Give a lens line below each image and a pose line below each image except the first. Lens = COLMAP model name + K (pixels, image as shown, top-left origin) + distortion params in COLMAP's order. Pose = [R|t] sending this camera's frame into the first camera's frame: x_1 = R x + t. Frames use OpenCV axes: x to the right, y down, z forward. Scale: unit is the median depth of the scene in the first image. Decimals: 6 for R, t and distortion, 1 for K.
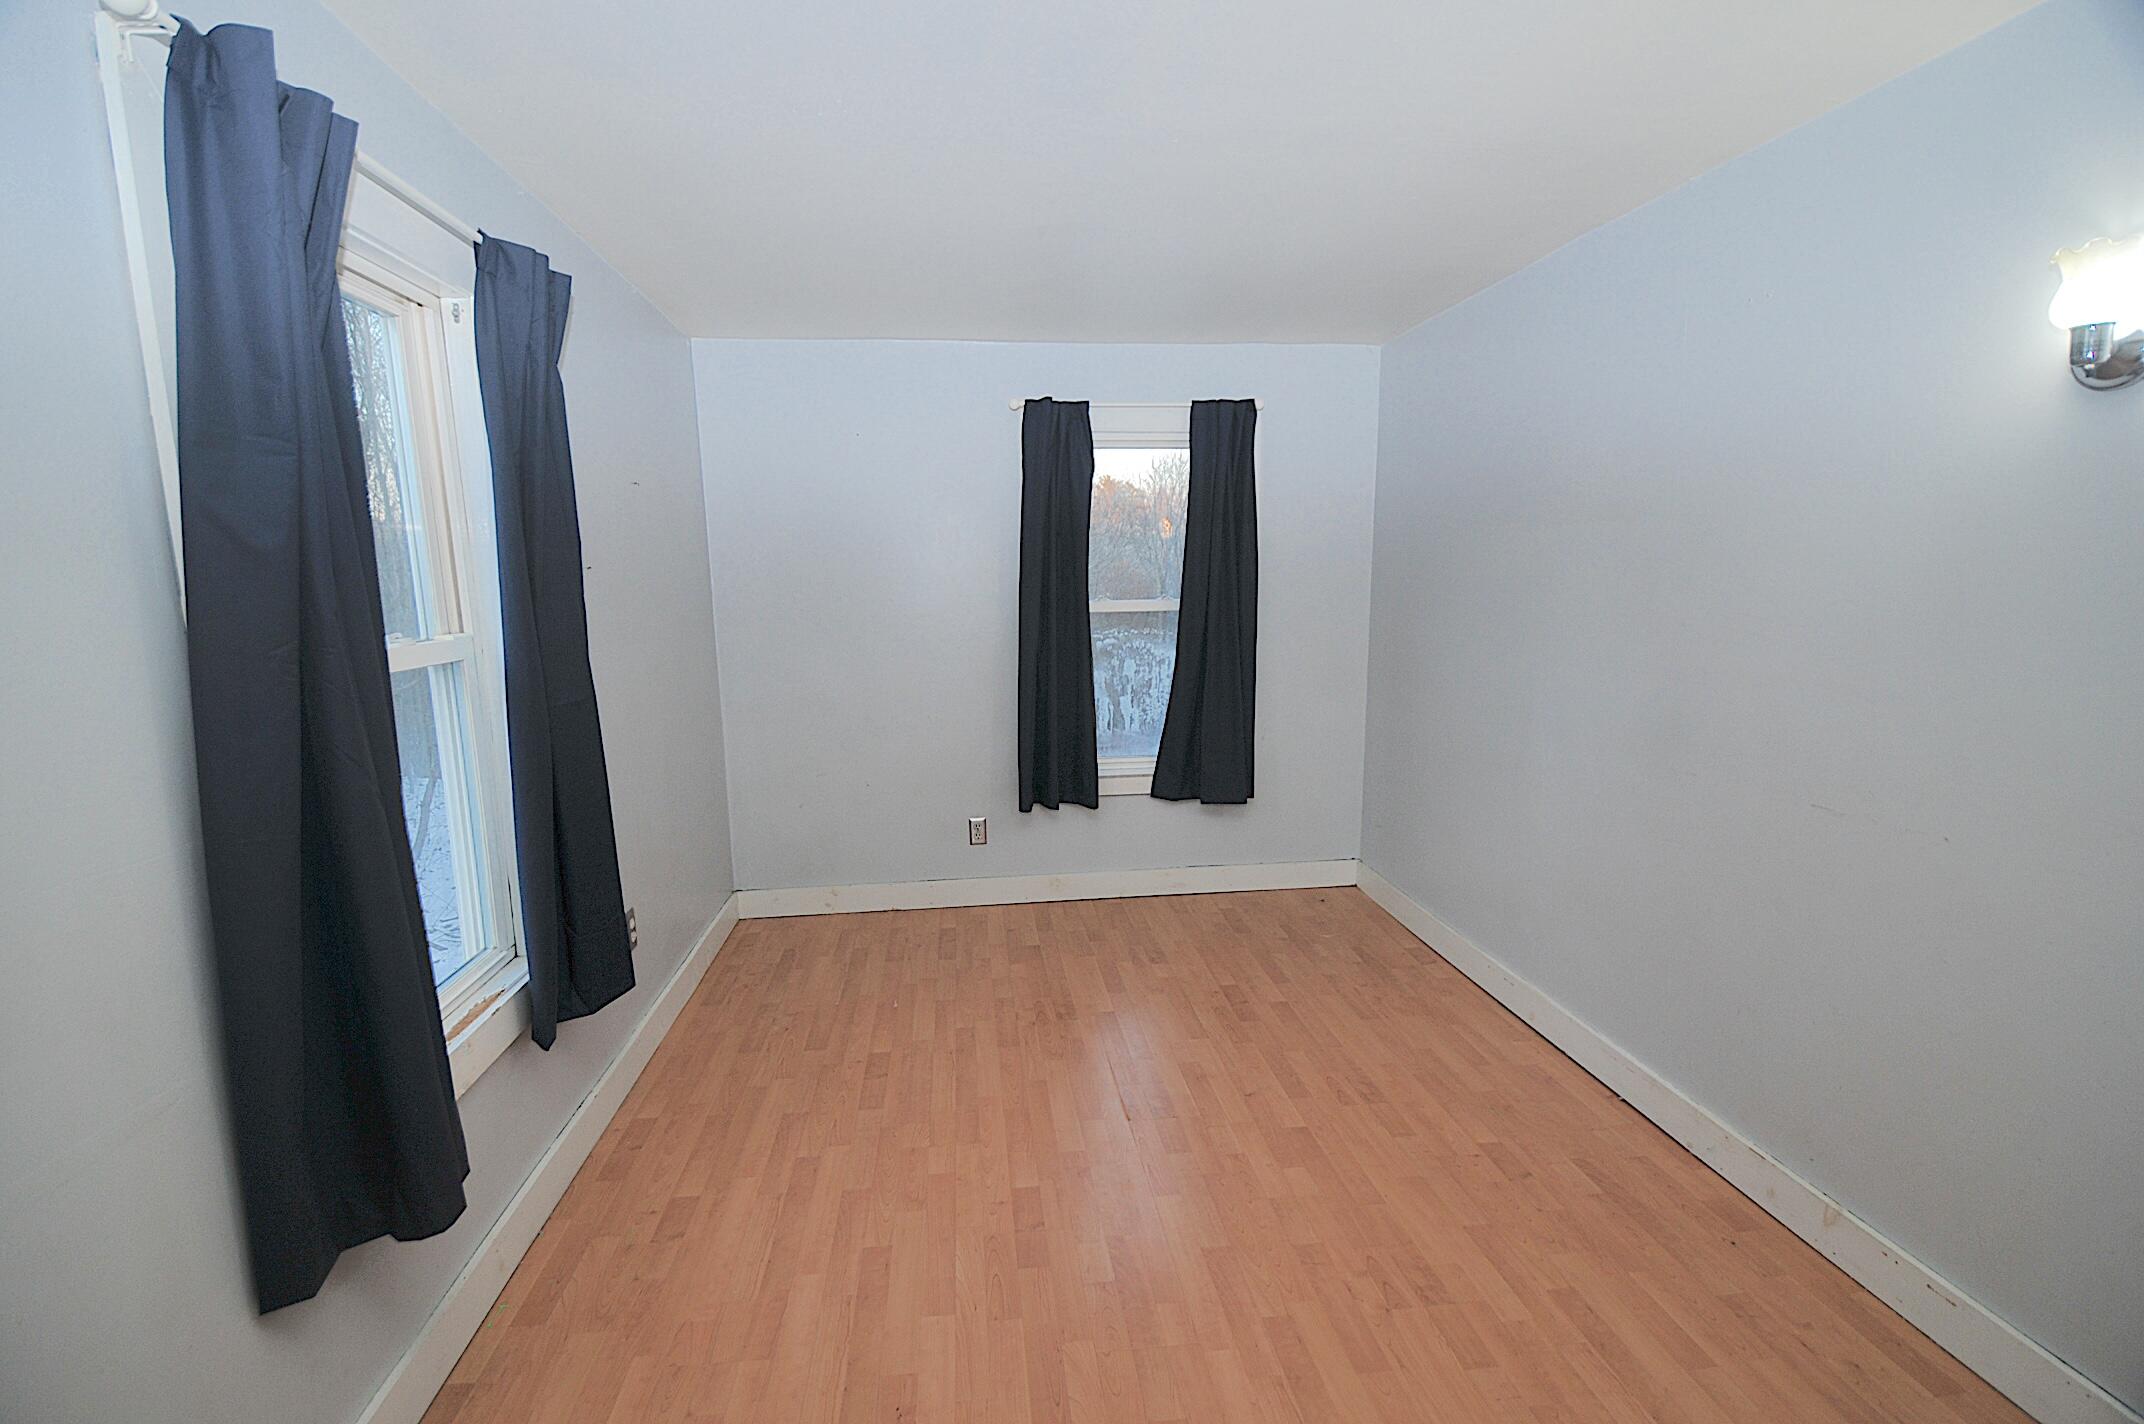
lens RADIAL K [[938.7, 0, 1058.0], [0, 938.7, 738.4], [0, 0, 1]] dist [0.024010, -0.028548]
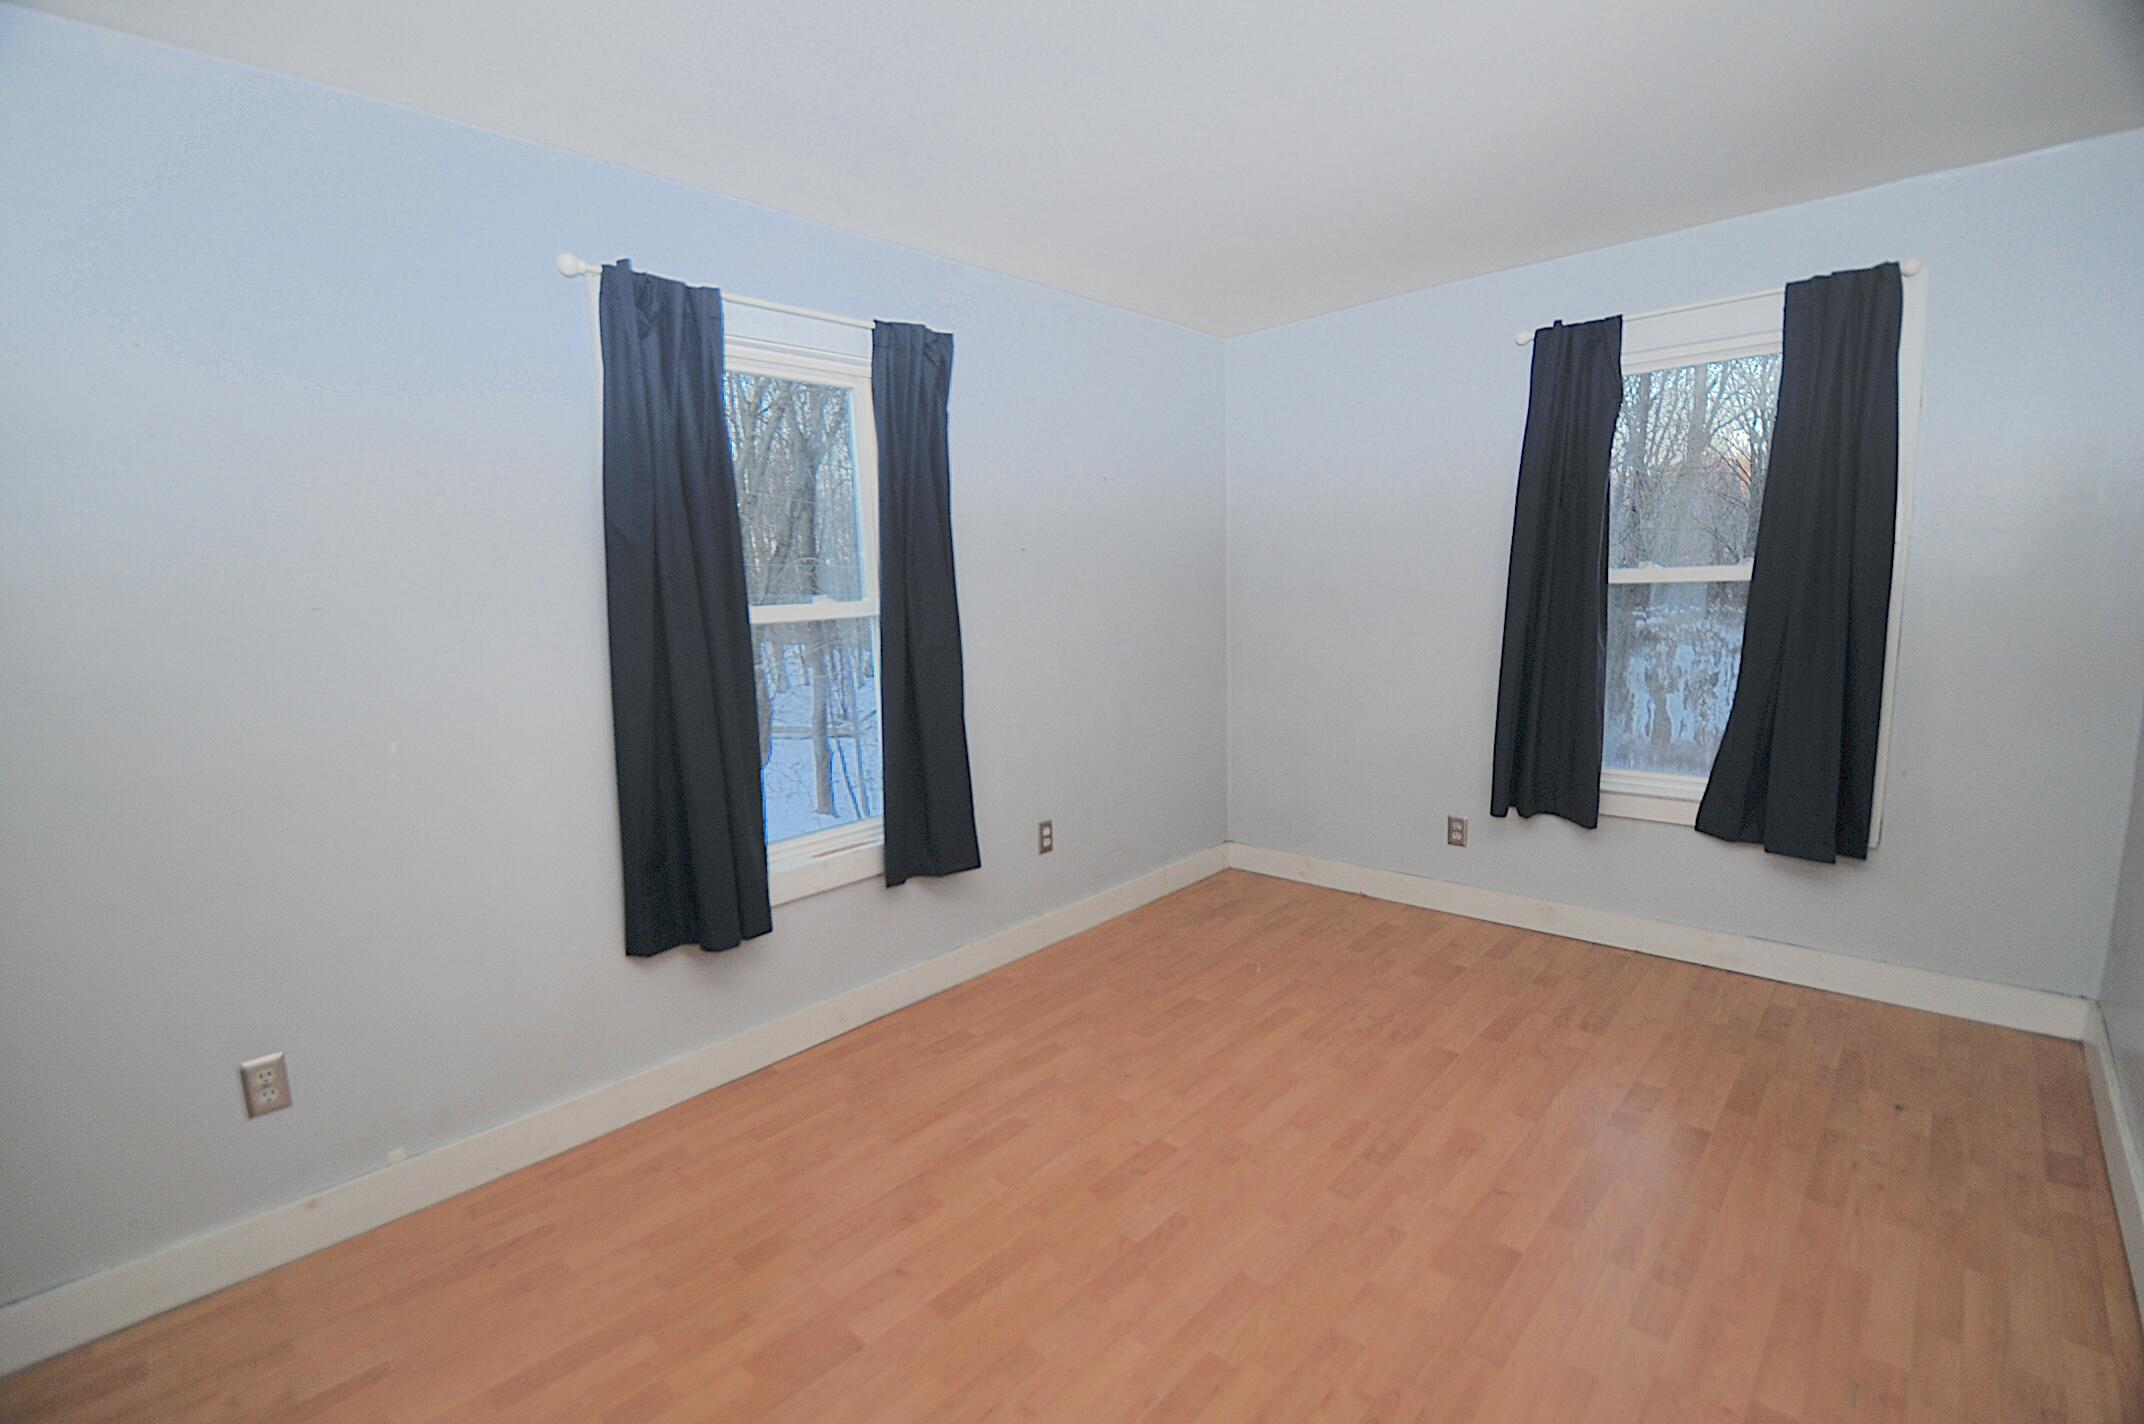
lens RADIAL K [[938.7, 0, 1058.0], [0, 938.7, 738.4], [0, 0, 1]] dist [0.024010, -0.028548]
pose [[0.646372, 0.115633, -0.754210, 0.357395], [-0.102592, 0.992645, 0.064266, -0.007355], [0.756094, 0.035837, 0.653481, 0.133287]]
